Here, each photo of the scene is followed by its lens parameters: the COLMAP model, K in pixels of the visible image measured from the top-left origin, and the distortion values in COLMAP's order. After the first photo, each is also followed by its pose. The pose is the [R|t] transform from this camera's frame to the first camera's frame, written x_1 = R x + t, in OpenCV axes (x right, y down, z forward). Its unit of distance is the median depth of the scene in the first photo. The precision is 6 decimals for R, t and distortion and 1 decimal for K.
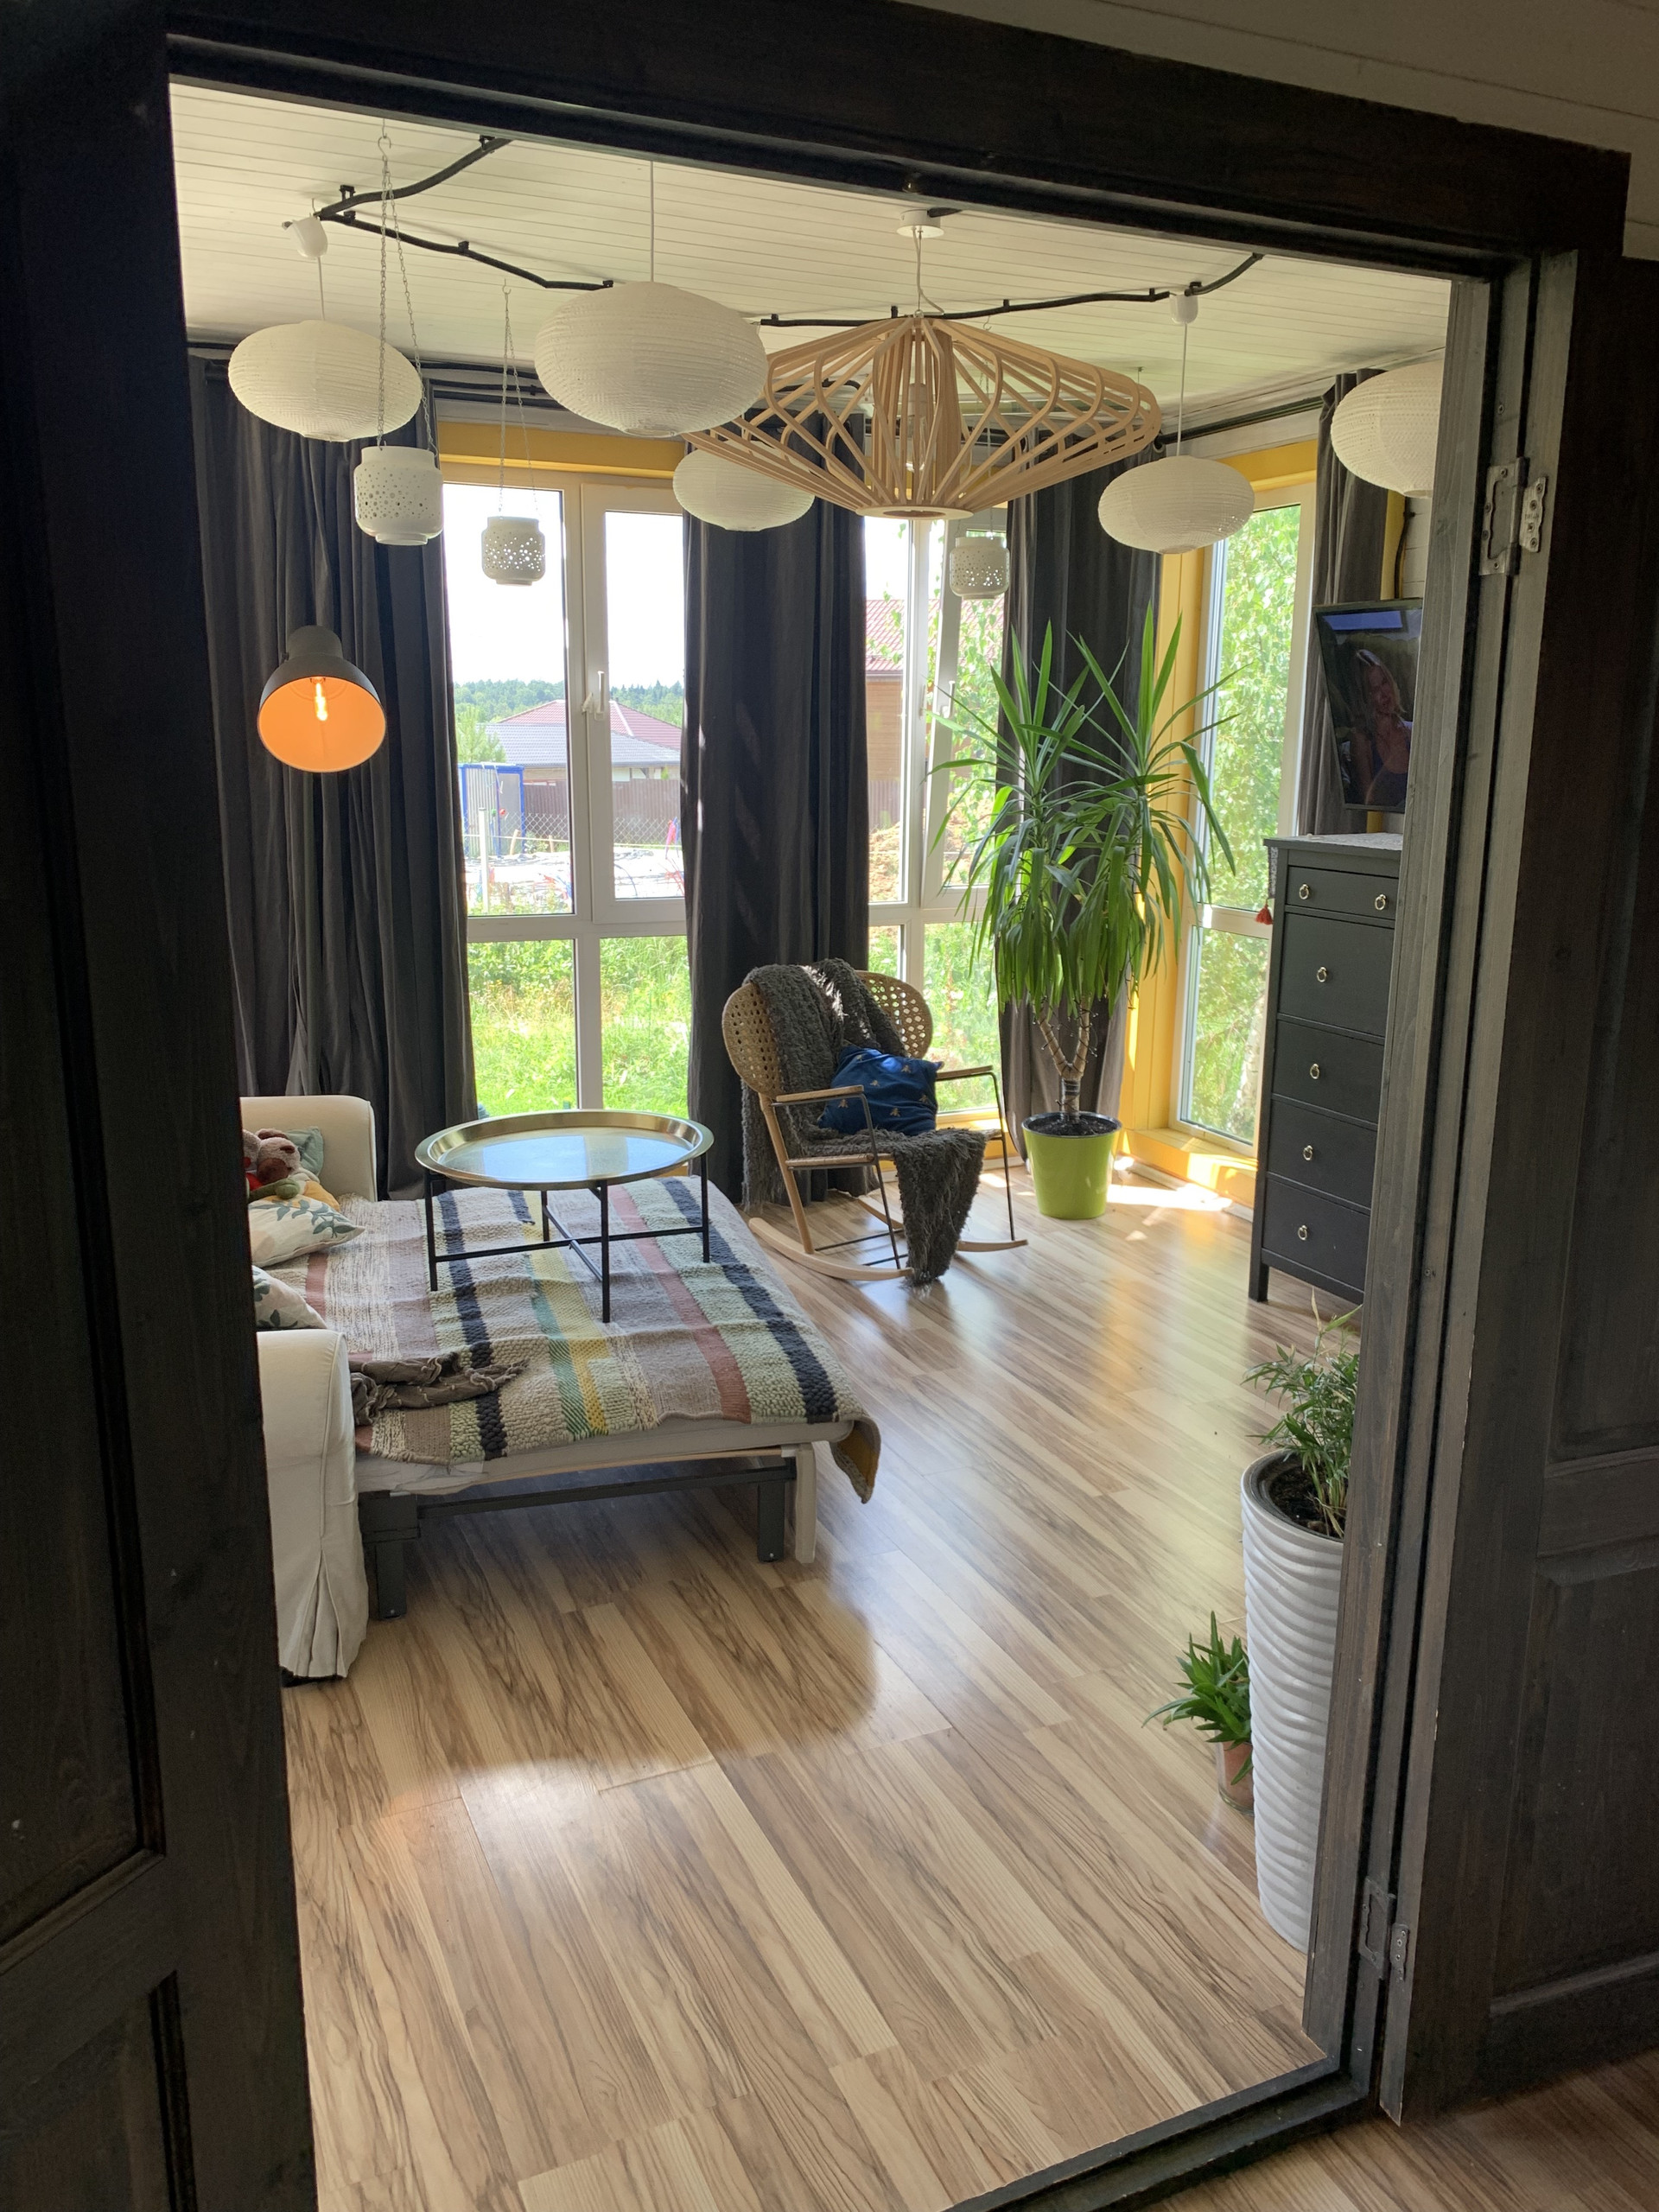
lens RADIAL K [[1687.7, 0, 837.5], [0, 1687.7, 1095.1], [0, 0, 1]] dist [0.025944, -0.043359]
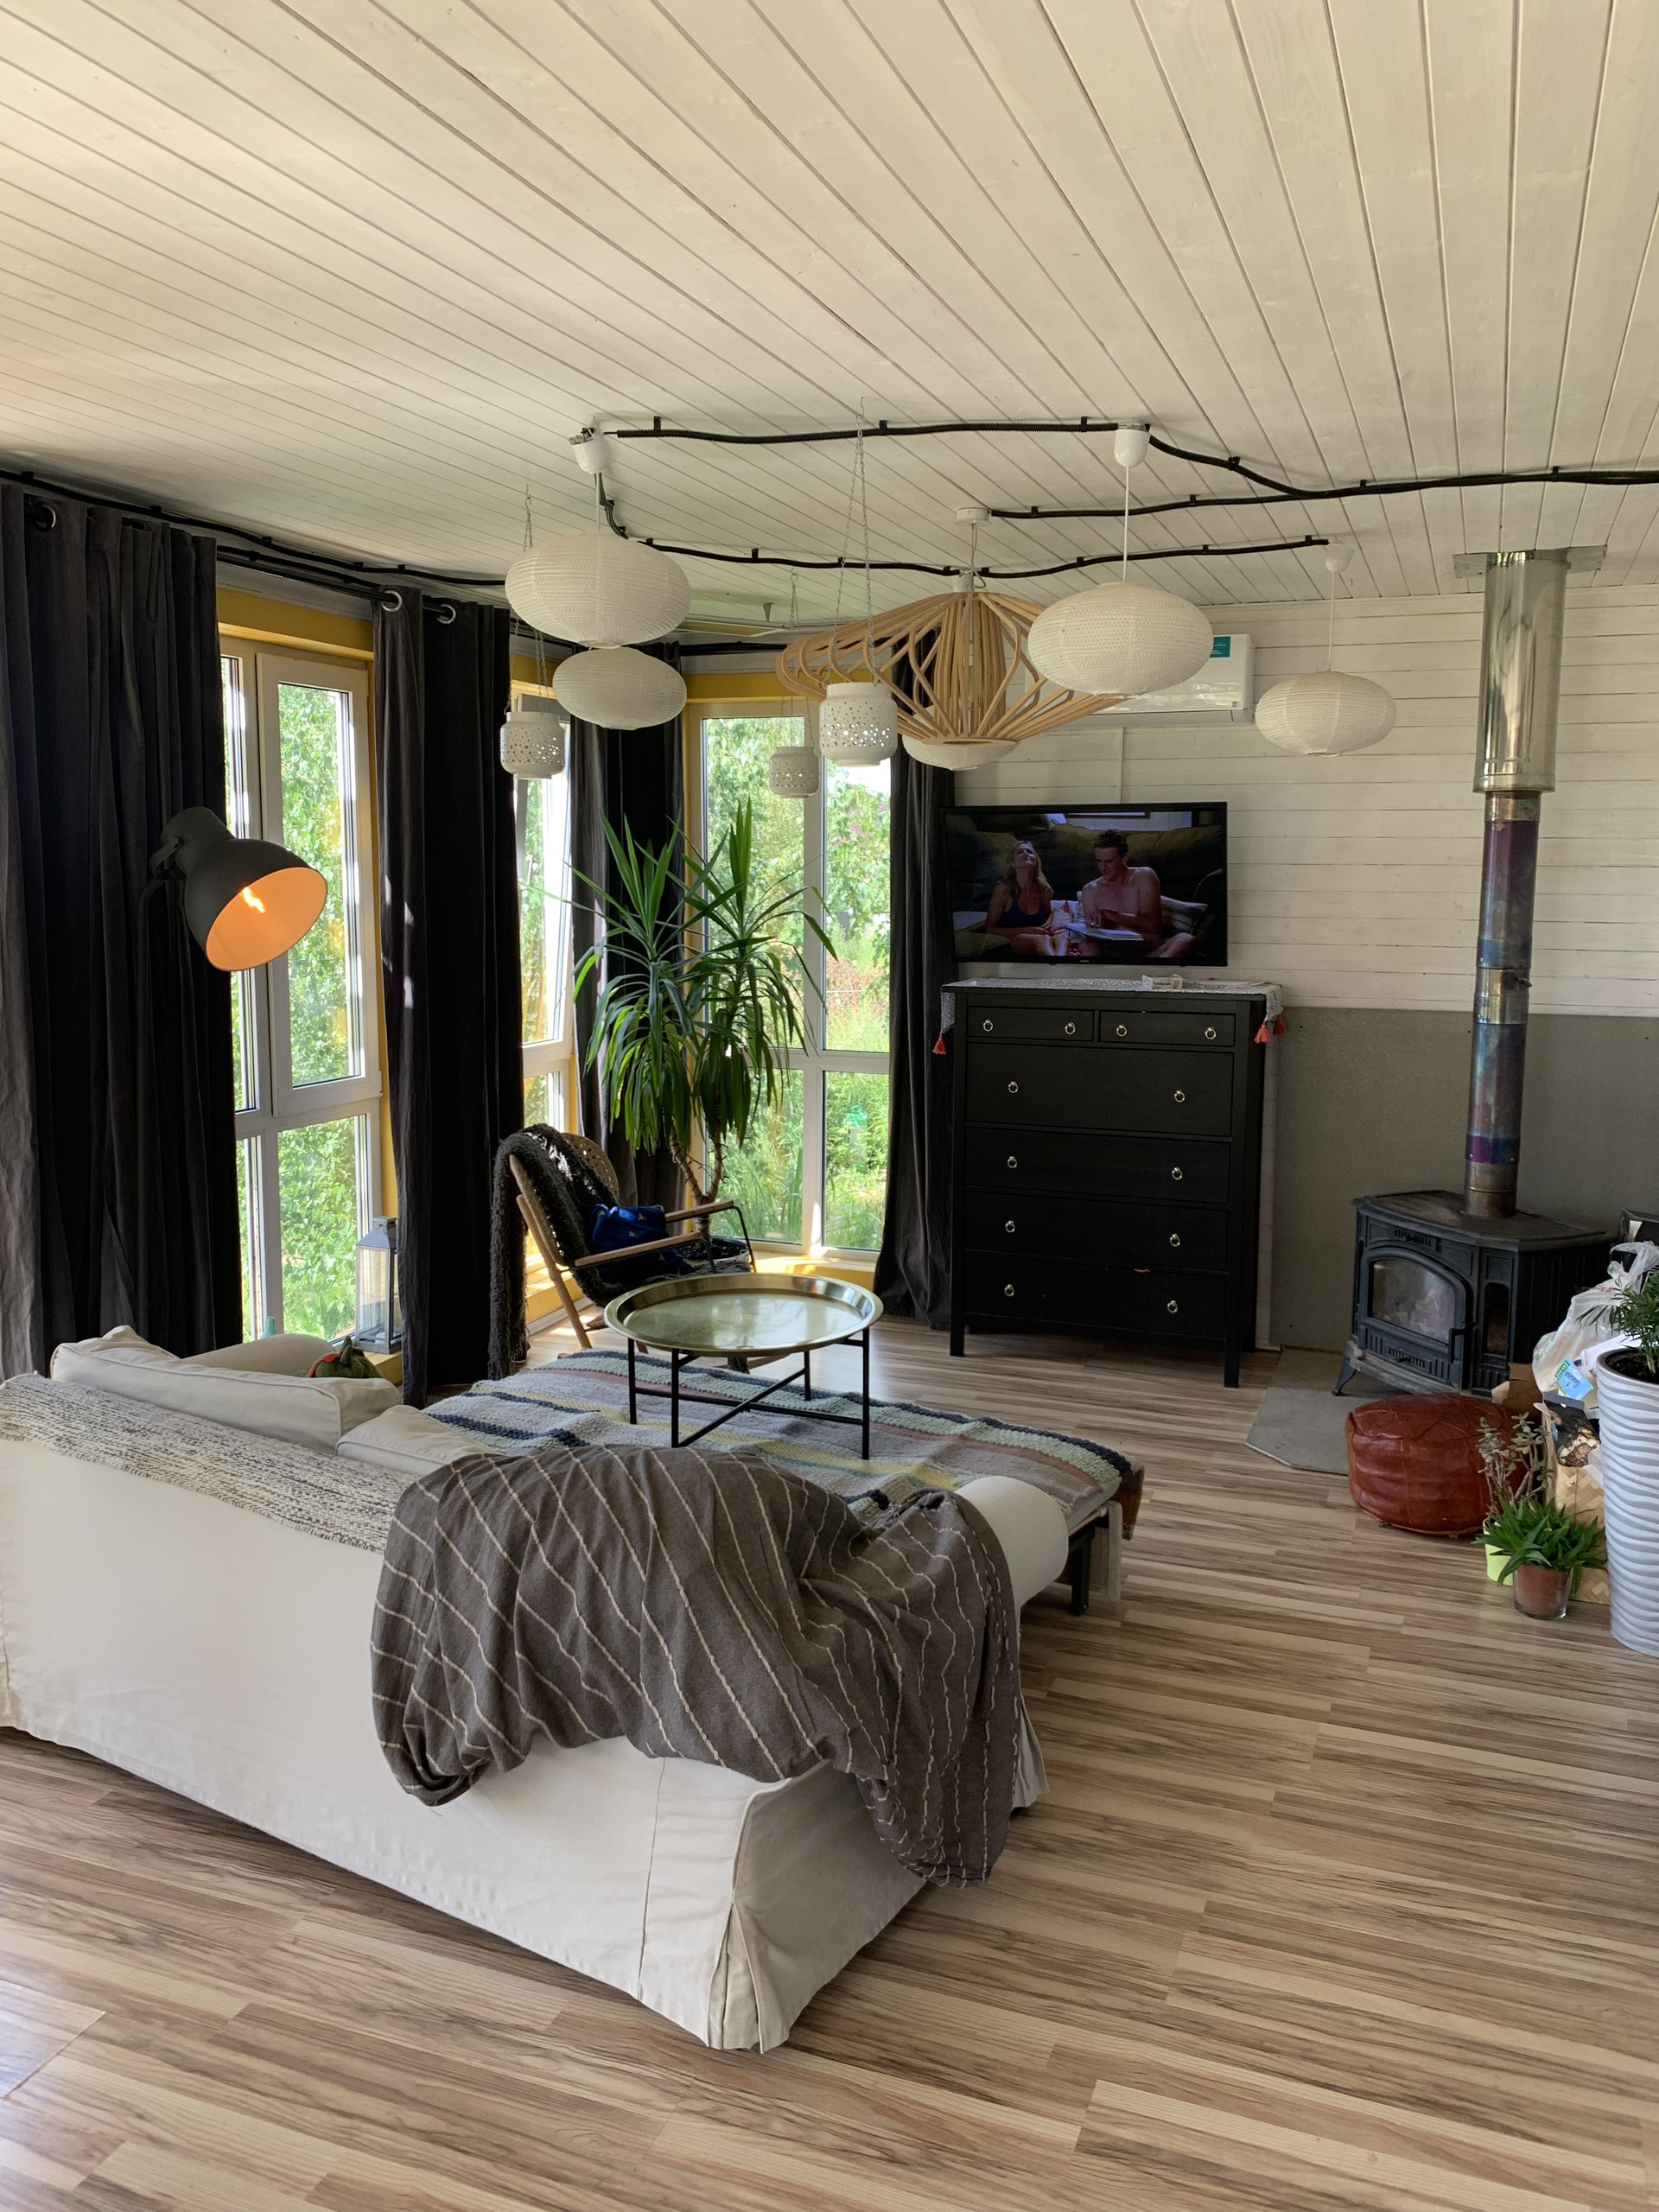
lens RADIAL K [[1687.7, 0, 843.1], [0, 1687.7, 1094.1], [0, 0, 1]] dist [0.025944, -0.043359]
pose [[0.704866, -0.097254, 0.702642, -0.885380], [0.150972, 0.988430, -0.014639, -0.083937], [-0.693088, 0.116398, 0.711393, 0.214292]]
